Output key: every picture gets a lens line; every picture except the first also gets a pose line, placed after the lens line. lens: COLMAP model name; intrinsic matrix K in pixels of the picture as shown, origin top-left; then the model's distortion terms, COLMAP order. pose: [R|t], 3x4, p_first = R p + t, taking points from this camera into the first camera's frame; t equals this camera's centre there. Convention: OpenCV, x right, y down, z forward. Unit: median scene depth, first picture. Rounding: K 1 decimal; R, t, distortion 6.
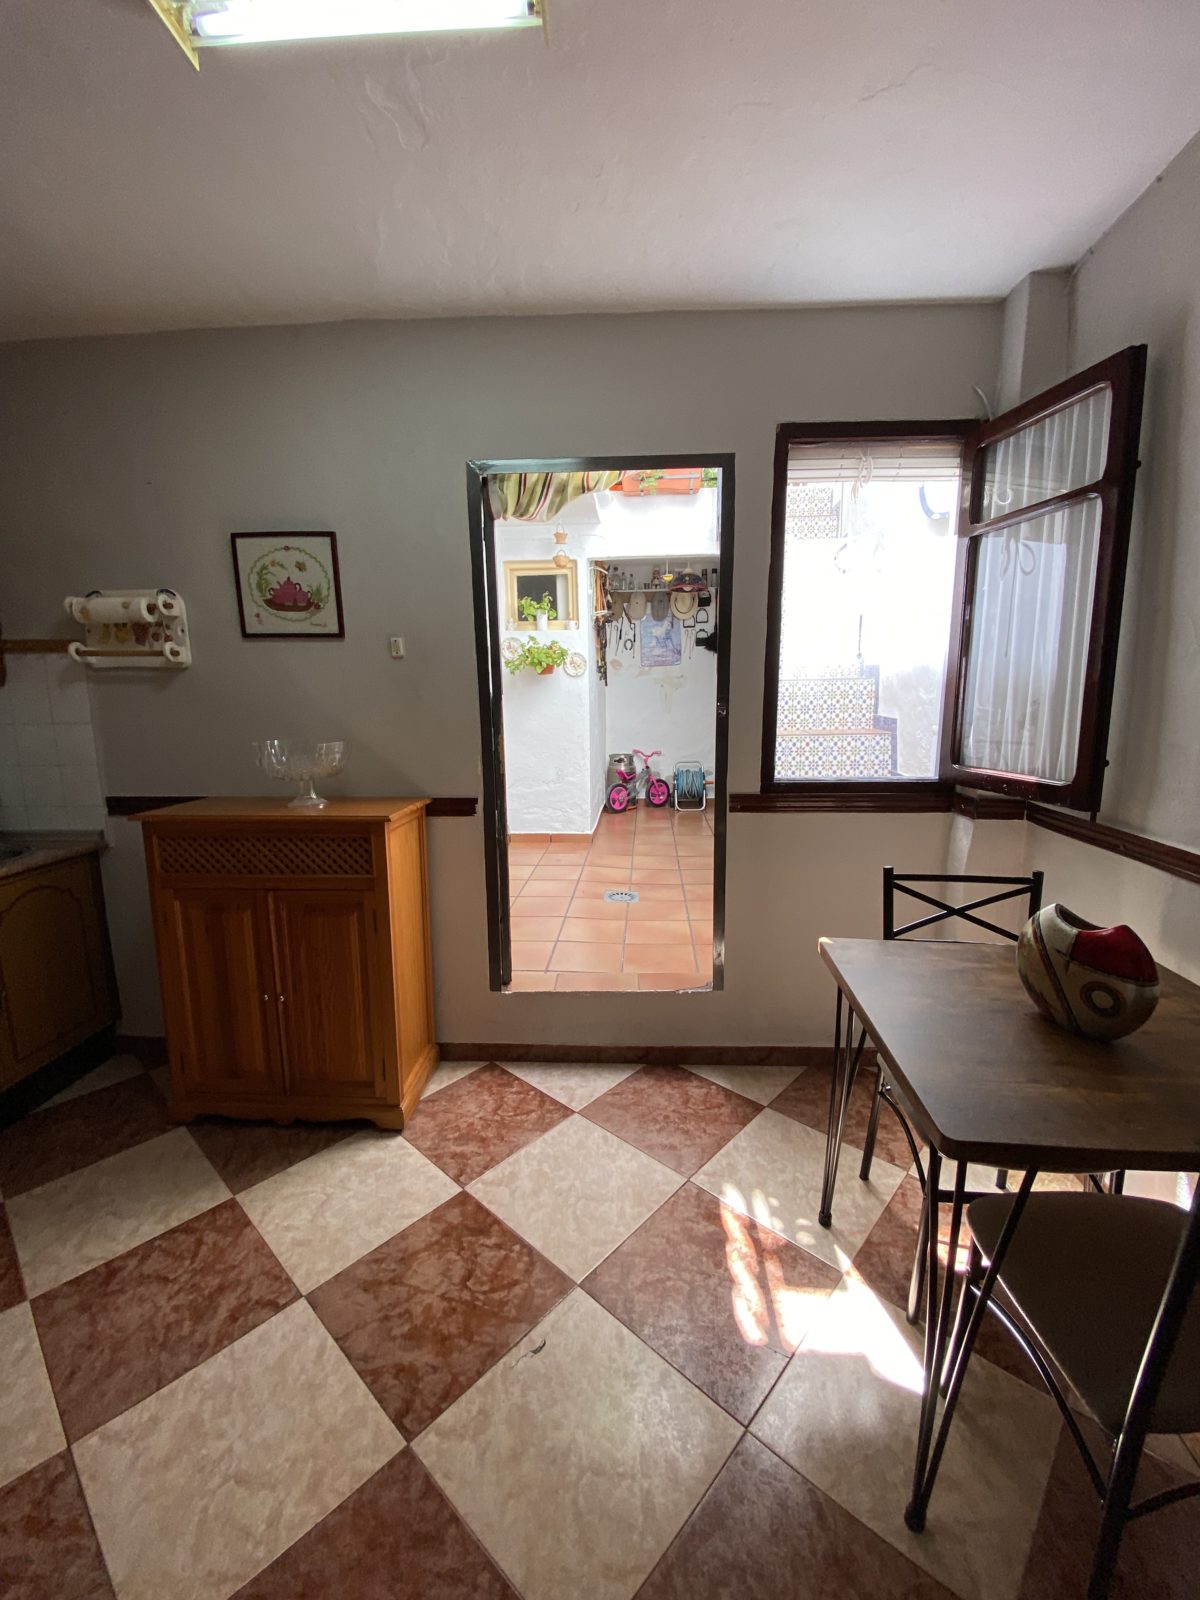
lens RADIAL K [[645.0, 0, 598.4], [0, 645.0, 801.9], [0, 0, 1]] dist [0.017716, -0.018666]
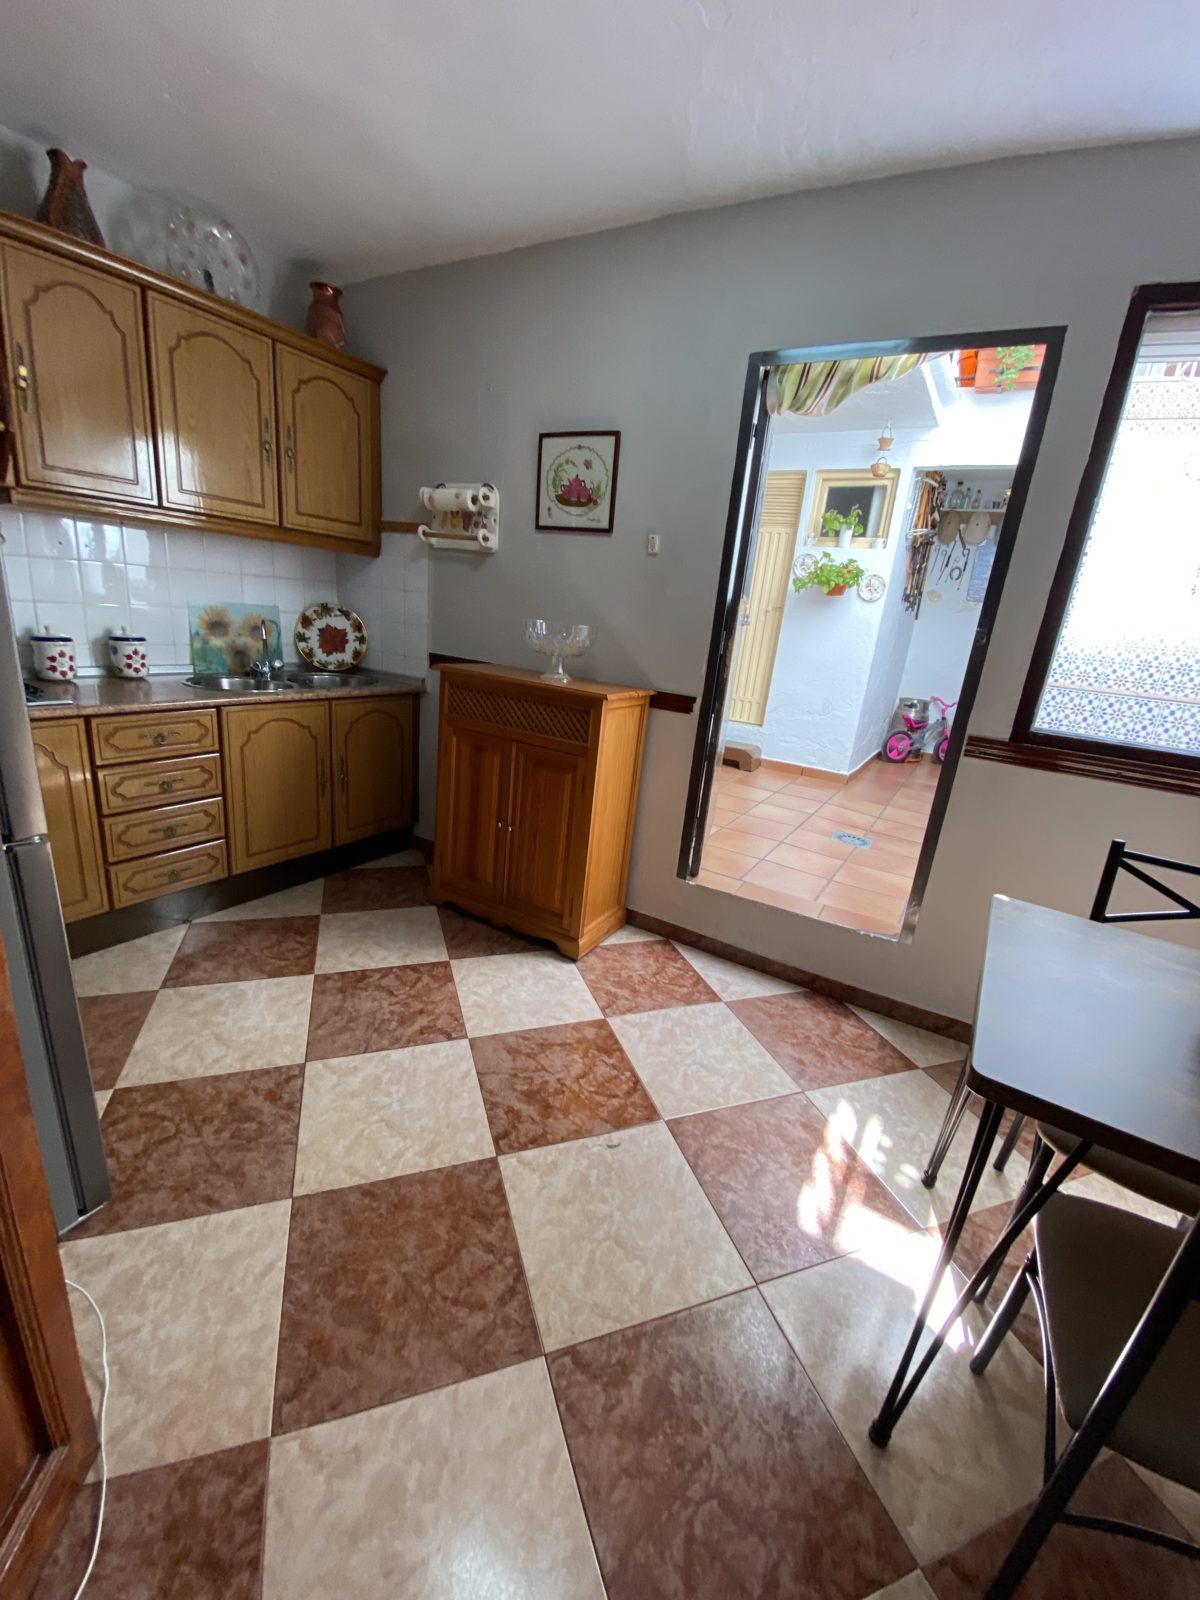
lens RADIAL K [[645.0, 0, 597.4], [0, 645.0, 800.7], [0, 0, 1]] dist [0.017716, -0.018666]
pose [[0.882629, 0.222021, -0.414335, 0.159592], [-0.177289, 0.973564, 0.144016, 0.042083], [0.435356, -0.053656, 0.898658, -0.033867]]
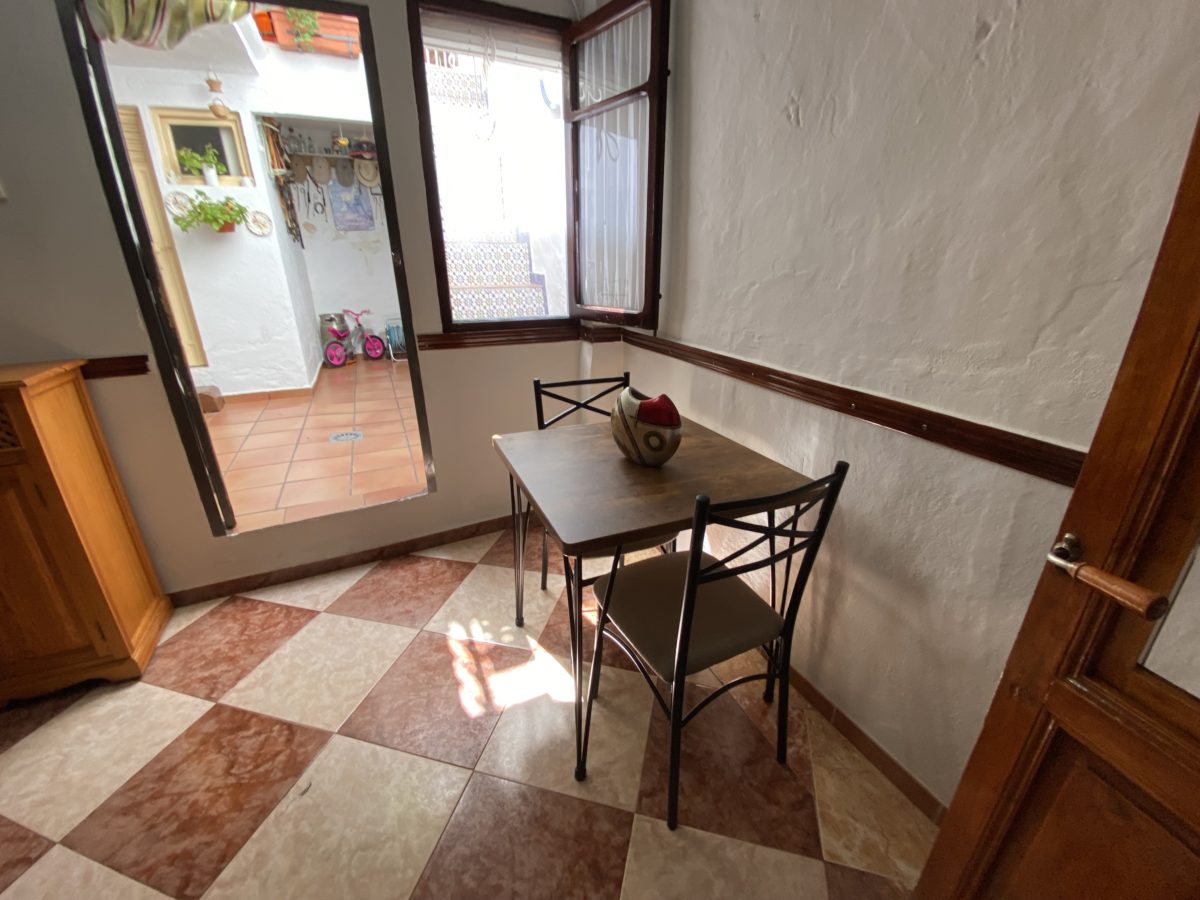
lens RADIAL K [[483.8, 0, 600.9], [0, 483.8, 452.9], [0, 0, 1]] dist [0.017716, -0.018666]
pose [[0.873846, -0.168571, 0.456045, 0.059993], [0.072800, 0.972763, 0.220074, 0.031015], [-0.480722, -0.159111, 0.862317, 0.014214]]
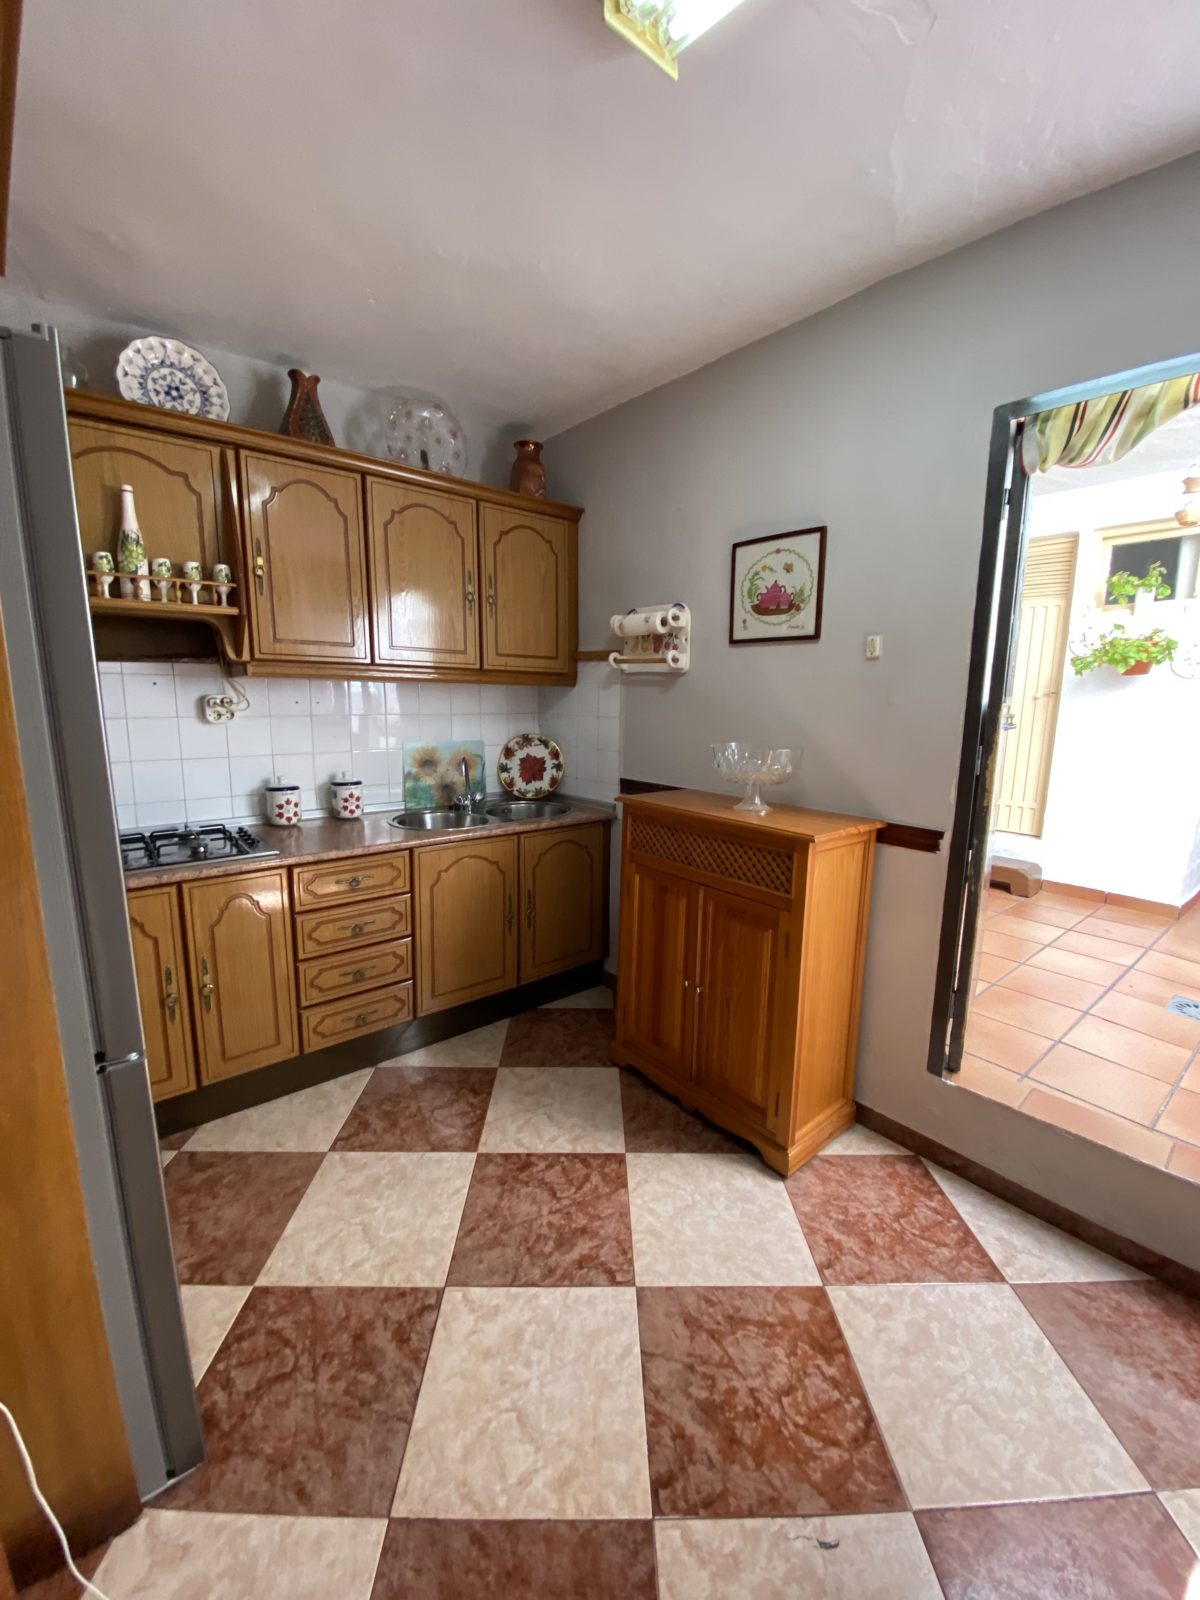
lens RADIAL K [[645.0, 0, 600.2], [0, 645.0, 800.0], [0, 0, 1]] dist [0.017716, -0.018666]
pose [[0.689078, 0.138927, -0.711246, 0.094166], [-0.139875, 0.988494, 0.057566, -0.035452], [0.711060, 0.059818, 0.700582, 0.144207]]
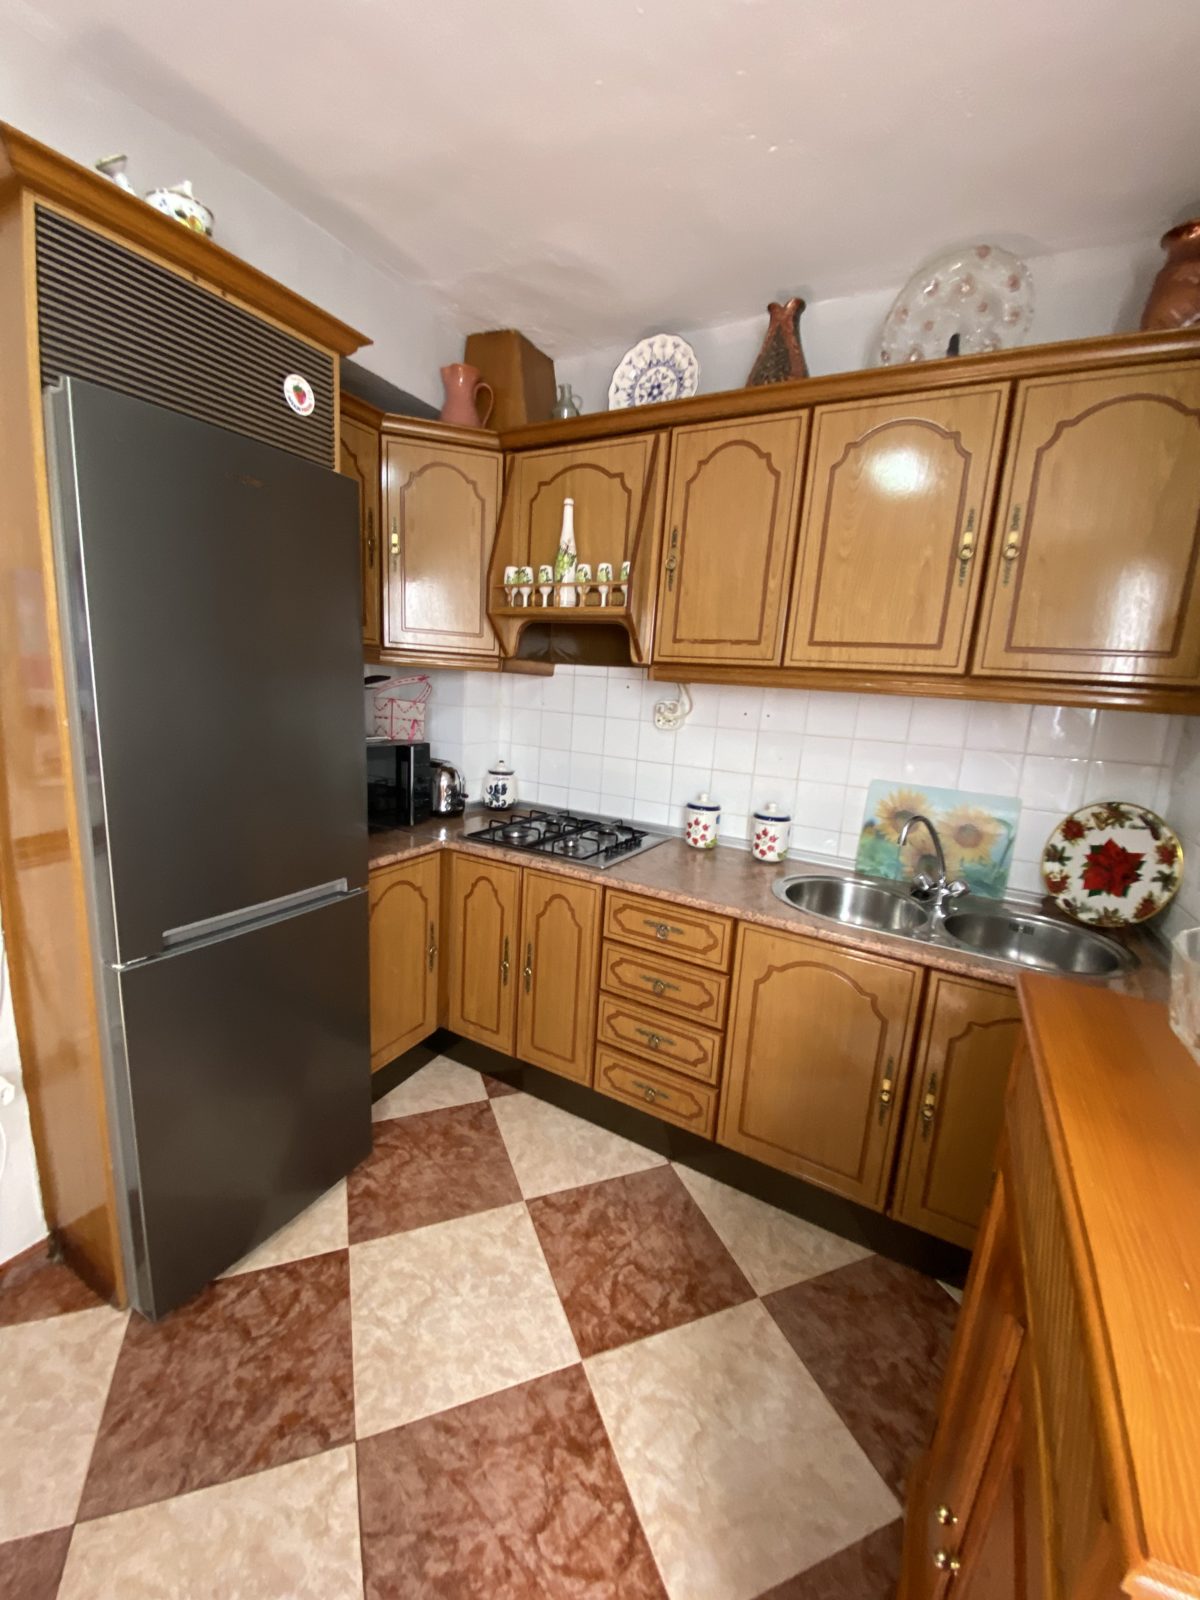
lens RADIAL K [[645.0, 0, 593.6], [0, 645.0, 799.2], [0, 0, 1]] dist [0.017716, -0.018666]
pose [[-0.427007, 0.152209, -0.891346, -0.145666], [-0.203820, 0.944163, 0.258870, -0.160607], [0.880978, 0.292213, -0.372141, 0.819383]]
